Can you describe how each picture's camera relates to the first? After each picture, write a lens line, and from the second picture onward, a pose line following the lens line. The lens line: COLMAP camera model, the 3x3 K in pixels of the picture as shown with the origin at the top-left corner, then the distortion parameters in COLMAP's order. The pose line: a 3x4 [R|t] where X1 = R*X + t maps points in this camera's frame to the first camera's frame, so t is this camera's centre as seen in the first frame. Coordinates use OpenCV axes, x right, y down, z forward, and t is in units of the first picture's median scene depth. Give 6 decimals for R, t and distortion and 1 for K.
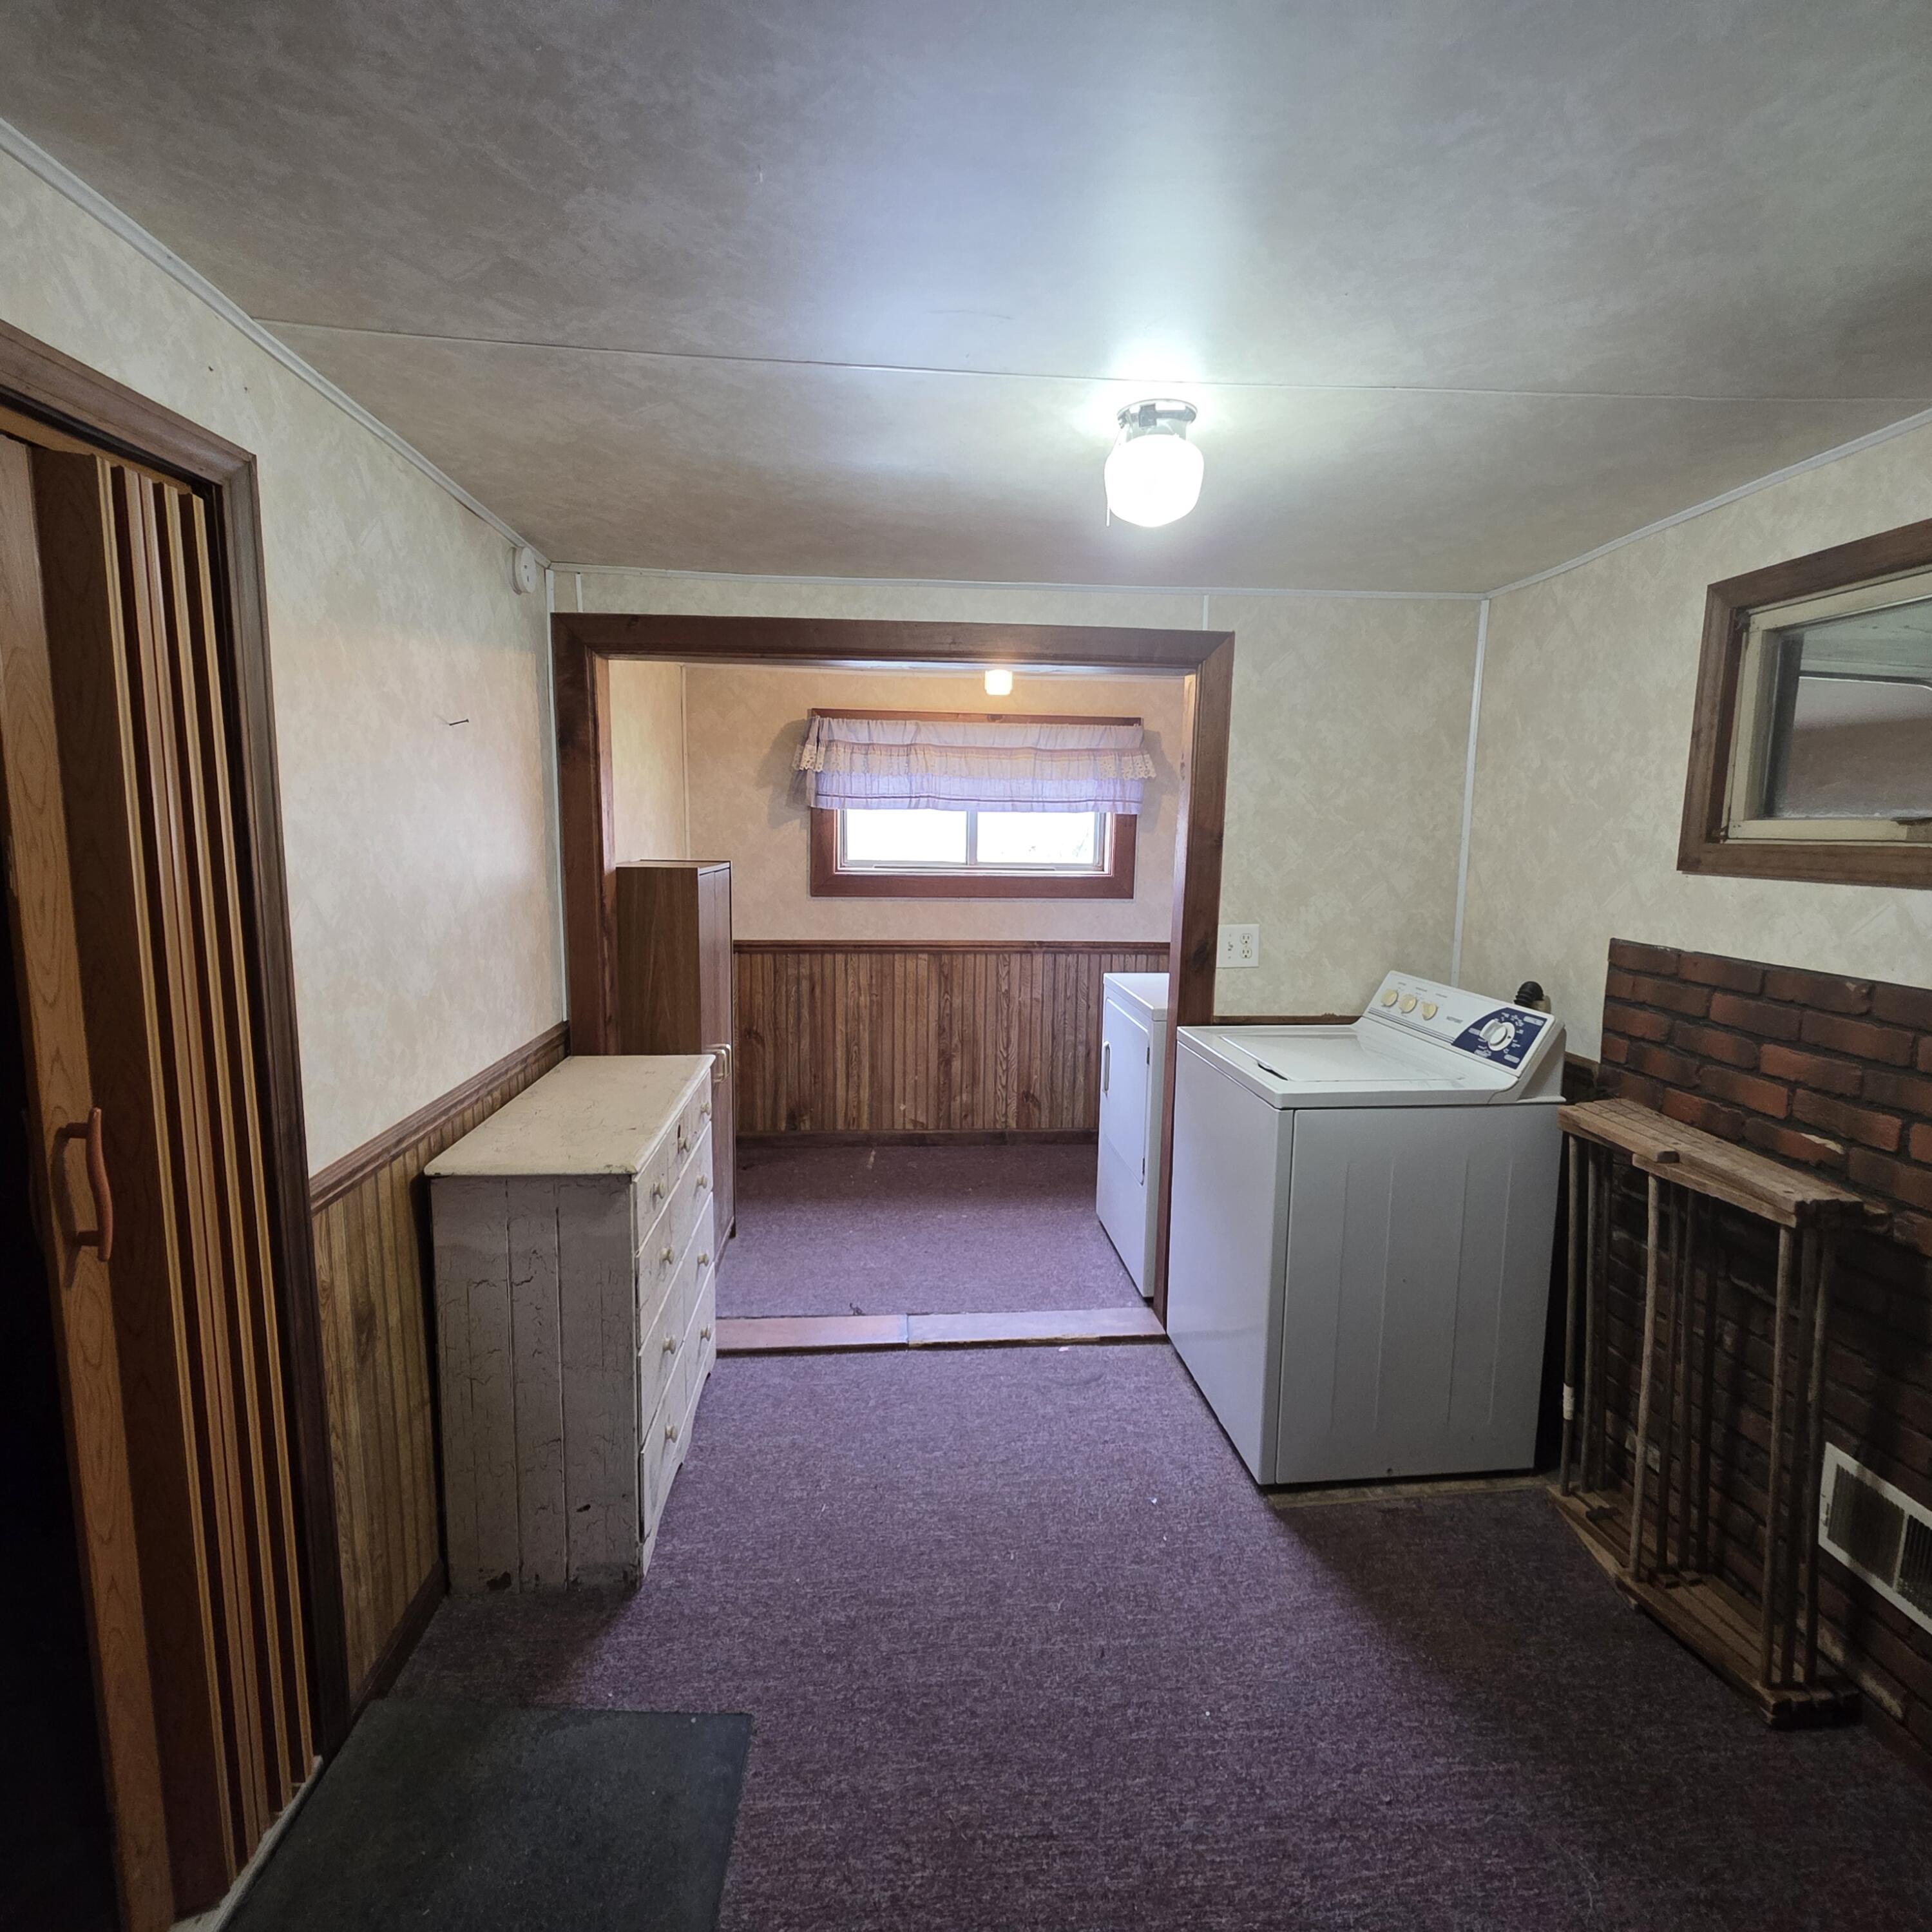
lens RADIAL K [[1039.9, 0, 971.4], [0, 1039.9, 957.5], [0, 0, 1]] dist [0.010555, -0.003781]
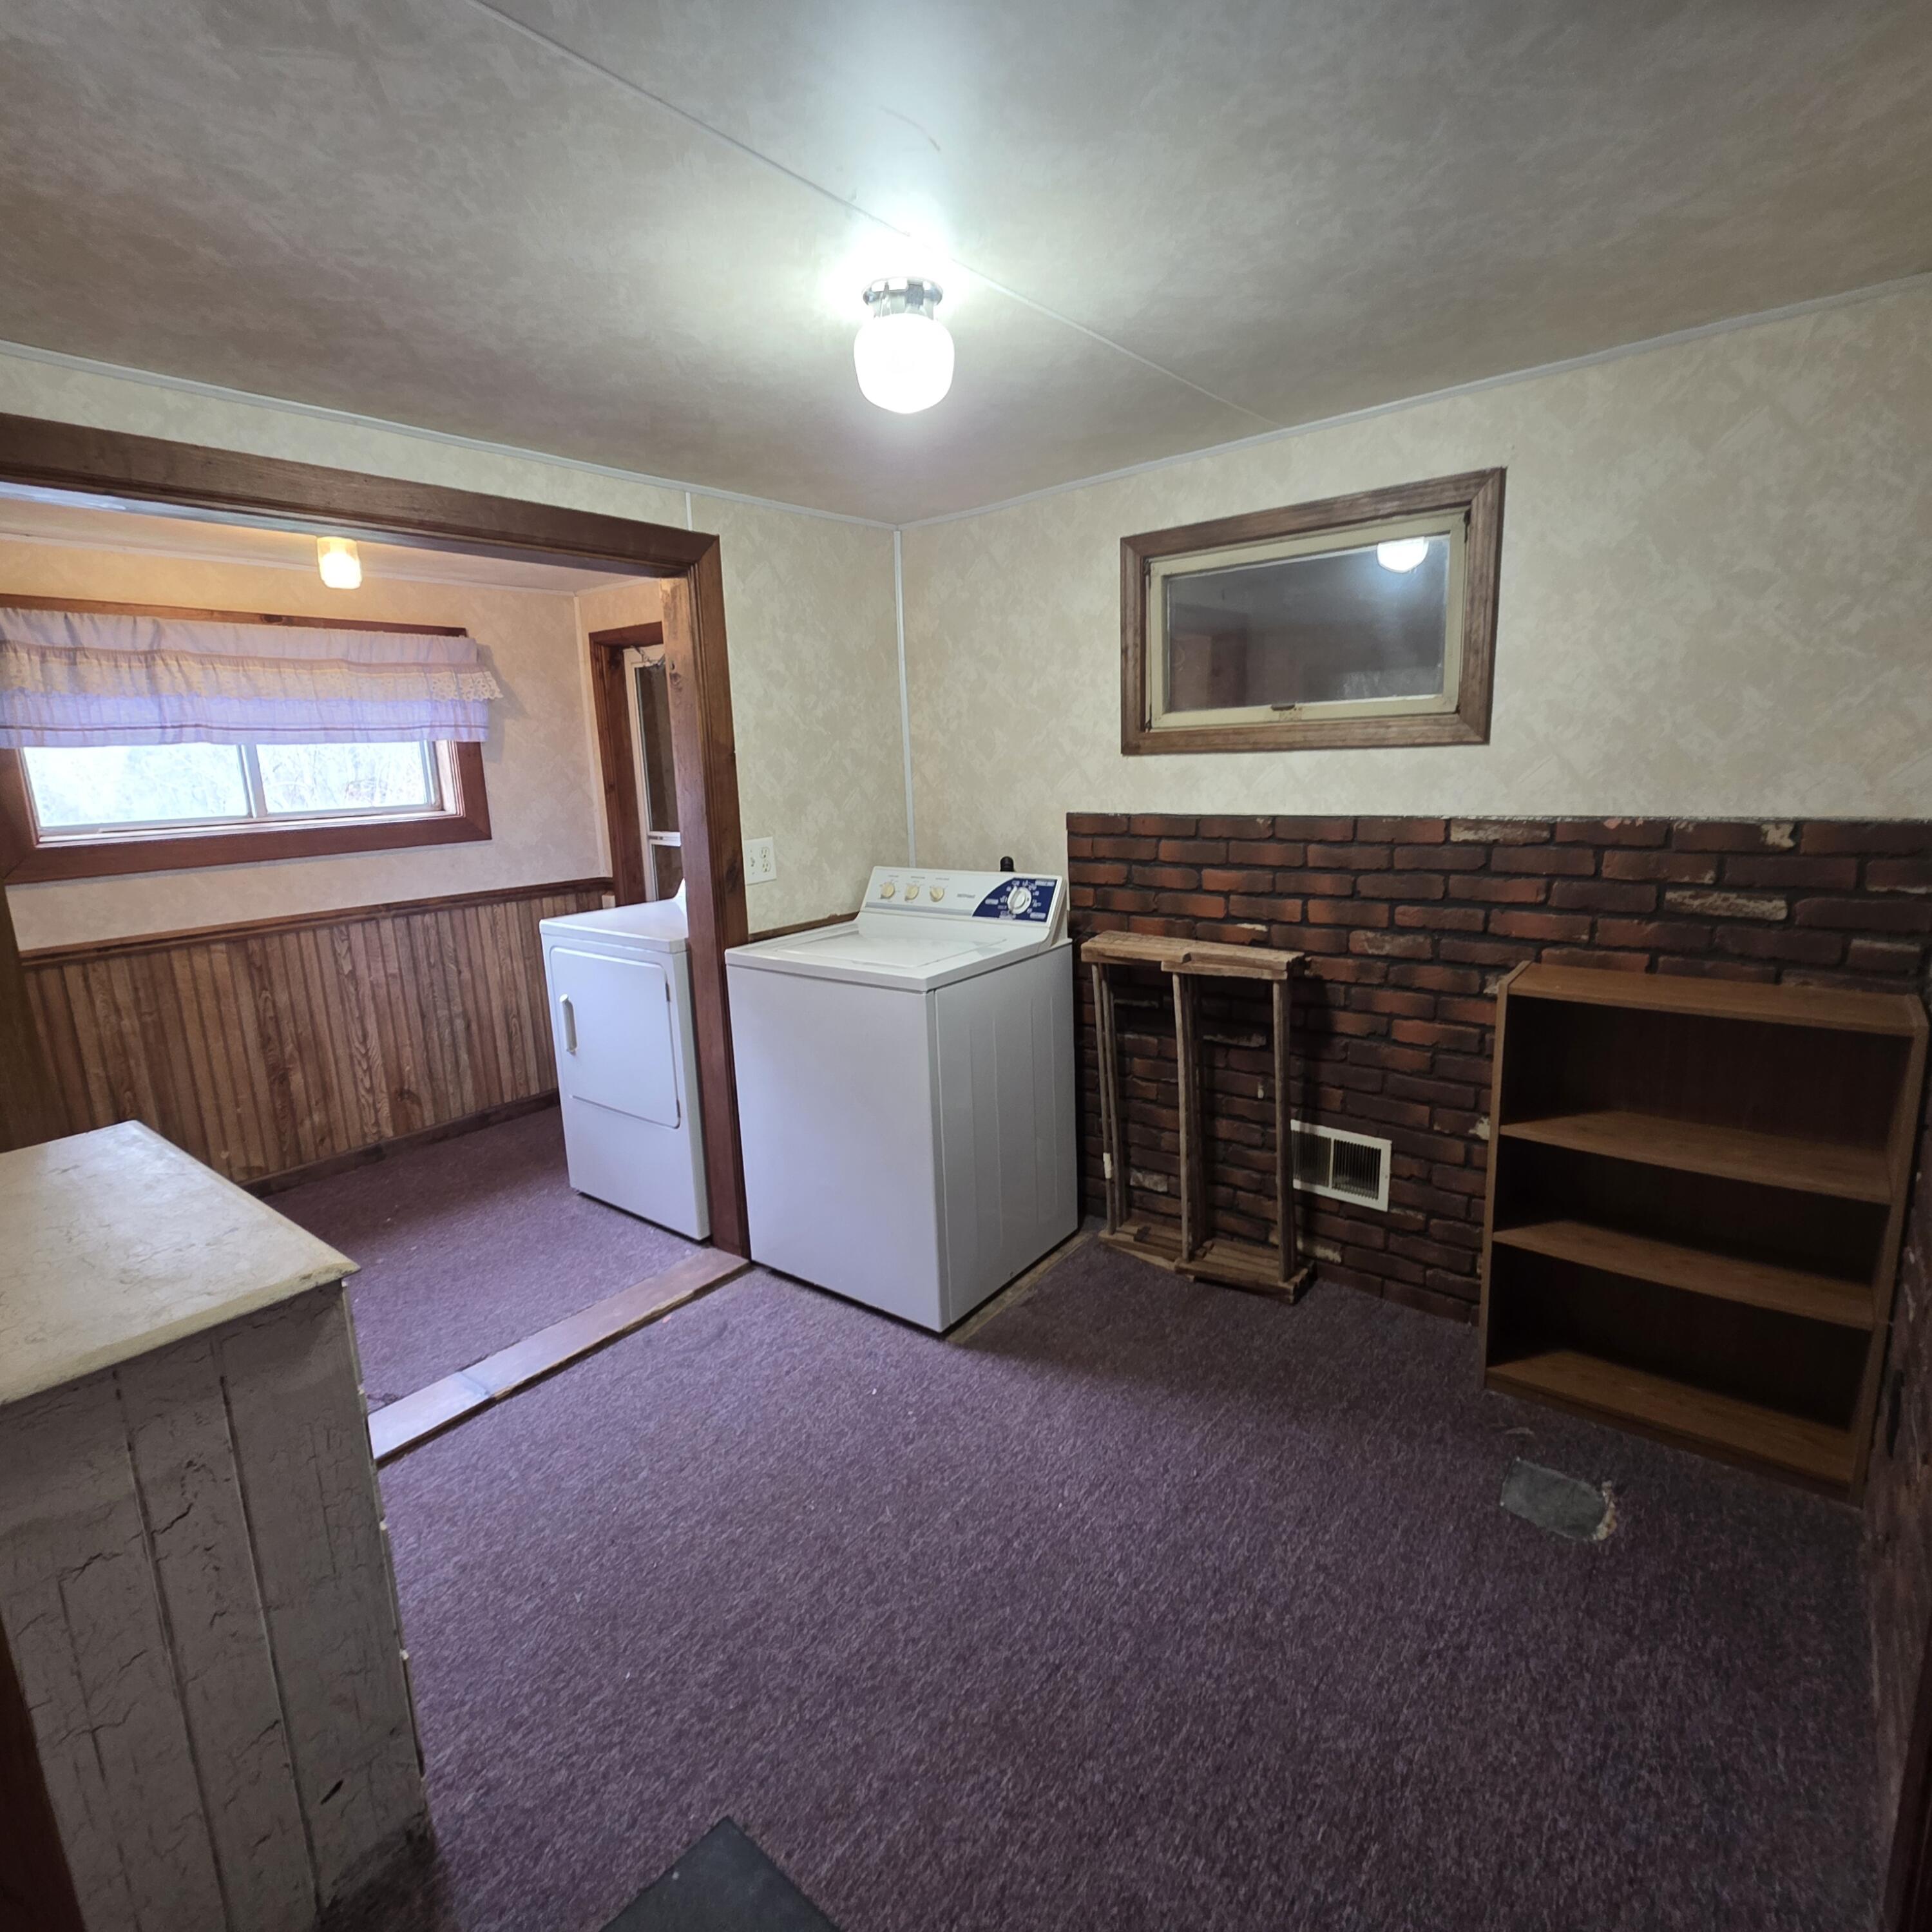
lens RADIAL K [[1039.9, 0, 971.3], [0, 1039.9, 956.0], [0, 0, 1]] dist [0.010555, -0.003781]
pose [[0.671694, -0.182027, 0.718118, -0.418783], [0.141327, 0.983027, 0.116984, -0.011262], [-0.727223, 0.022912, 0.686018, 0.208845]]
